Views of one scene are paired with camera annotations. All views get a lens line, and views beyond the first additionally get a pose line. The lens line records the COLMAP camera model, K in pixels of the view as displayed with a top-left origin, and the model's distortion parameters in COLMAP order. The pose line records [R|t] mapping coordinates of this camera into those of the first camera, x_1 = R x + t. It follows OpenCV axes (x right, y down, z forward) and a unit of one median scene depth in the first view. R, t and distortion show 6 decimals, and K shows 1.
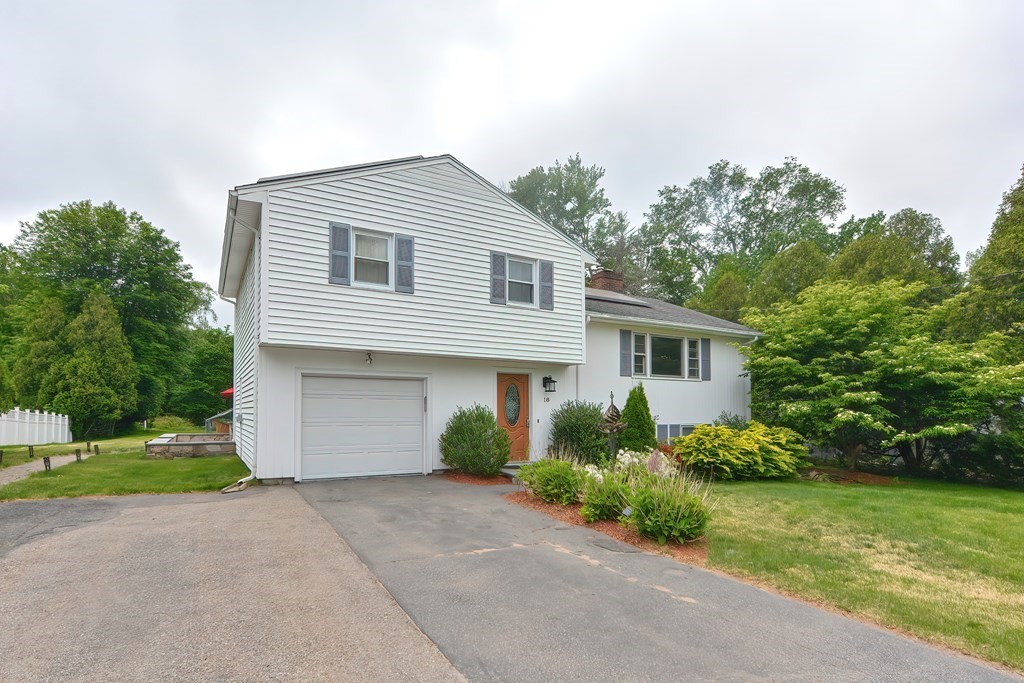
lens RADIAL K [[535.2, 0, 512.7], [0, 535.2, 410.3], [0, 0, 1]] dist [0.000622, -0.000187]
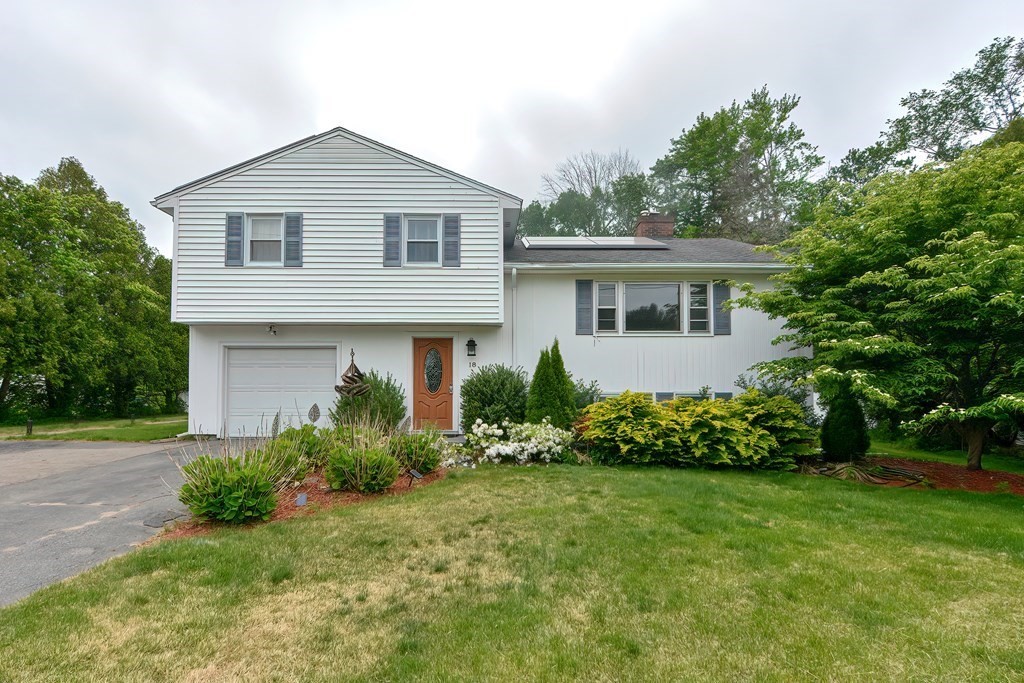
lens RADIAL K [[509.5, 0, 512.4], [0, 509.5, 384.6], [0, 0, 1]] dist [0.000663, -0.006186]
pose [[0.869998, -0.007829, -0.492993, 0.585741], [0.006897, 0.999969, -0.003710, 0.019626], [0.493007, -0.000173, 0.870025, 0.285193]]
